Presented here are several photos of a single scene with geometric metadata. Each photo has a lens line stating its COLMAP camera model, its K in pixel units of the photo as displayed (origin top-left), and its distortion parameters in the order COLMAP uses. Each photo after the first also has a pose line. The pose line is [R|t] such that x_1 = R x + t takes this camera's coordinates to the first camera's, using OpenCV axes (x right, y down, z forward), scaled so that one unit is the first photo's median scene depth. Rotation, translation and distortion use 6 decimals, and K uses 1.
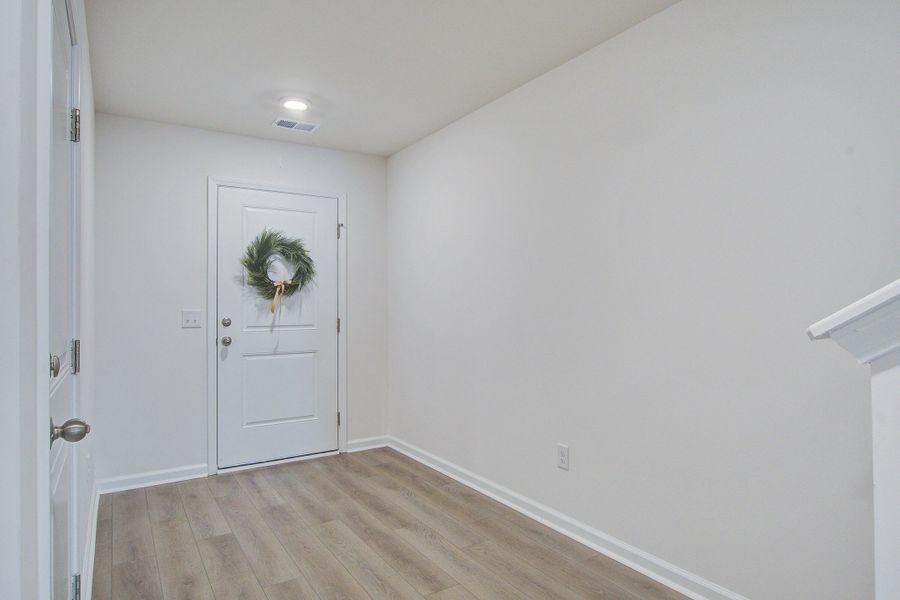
lens RADIAL K [[542.6, 0, 450.0], [0, 542.6, 300.0], [0, 0, 1]] dist [-0.017401, 0.000339]
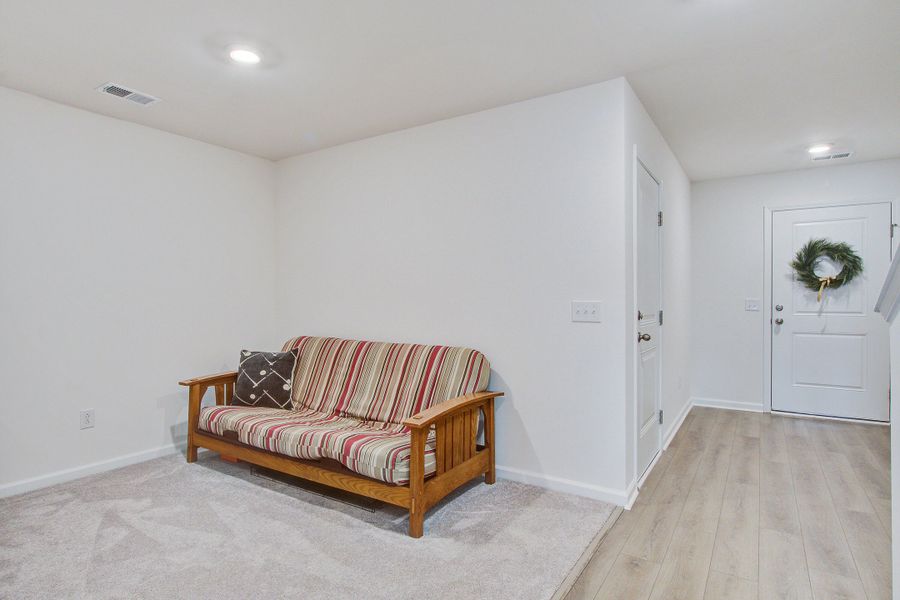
lens RADIAL K [[542.6, 0, 450.0], [0, 542.6, 300.0], [0, 0, 1]] dist [-0.017401, 0.000339]
pose [[0.460334, 0.009231, -0.887698, 0.419378], [0.009482, 0.999838, 0.015314, -0.008627], [0.887695, -0.015467, 0.460172, -0.389565]]
